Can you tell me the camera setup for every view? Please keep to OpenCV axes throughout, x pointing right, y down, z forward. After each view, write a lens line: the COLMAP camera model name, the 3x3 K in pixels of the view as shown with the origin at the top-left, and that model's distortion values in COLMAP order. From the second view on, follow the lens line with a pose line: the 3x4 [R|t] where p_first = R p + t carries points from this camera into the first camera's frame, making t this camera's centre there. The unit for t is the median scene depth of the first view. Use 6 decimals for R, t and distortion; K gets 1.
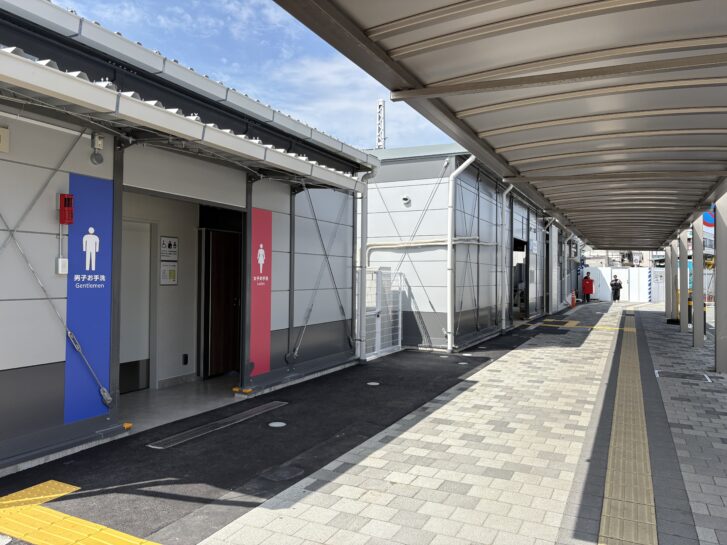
lens RADIAL K [[557.3, 0, 363.5], [0, 557.3, 272.5], [0, 0, 1]] dist [0.043116, -0.051519]
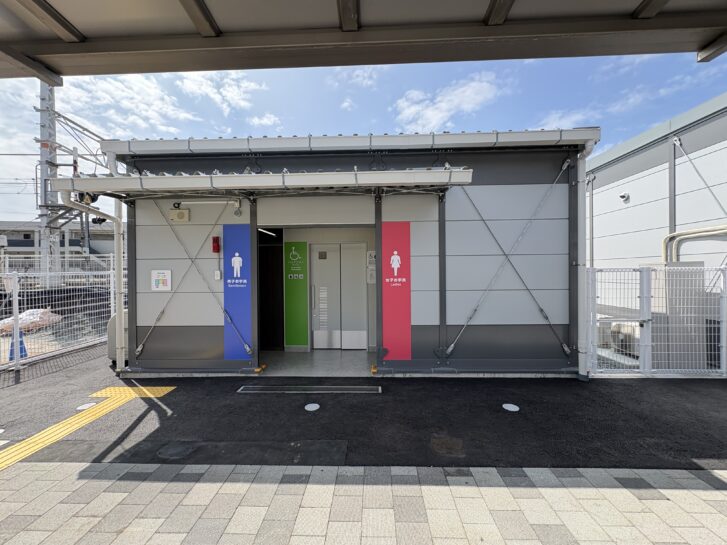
lens RADIAL K [[288.0, 0, 357.2], [0, 288.0, 277.4], [0, 0, 1]] dist [0.003578, 0.000190]
pose [[0.400718, -0.006135, -0.916181, 0.477577], [0.020501, 0.999787, 0.002272, 0.002940], [0.915972, -0.019693, 0.400759, 0.935052]]
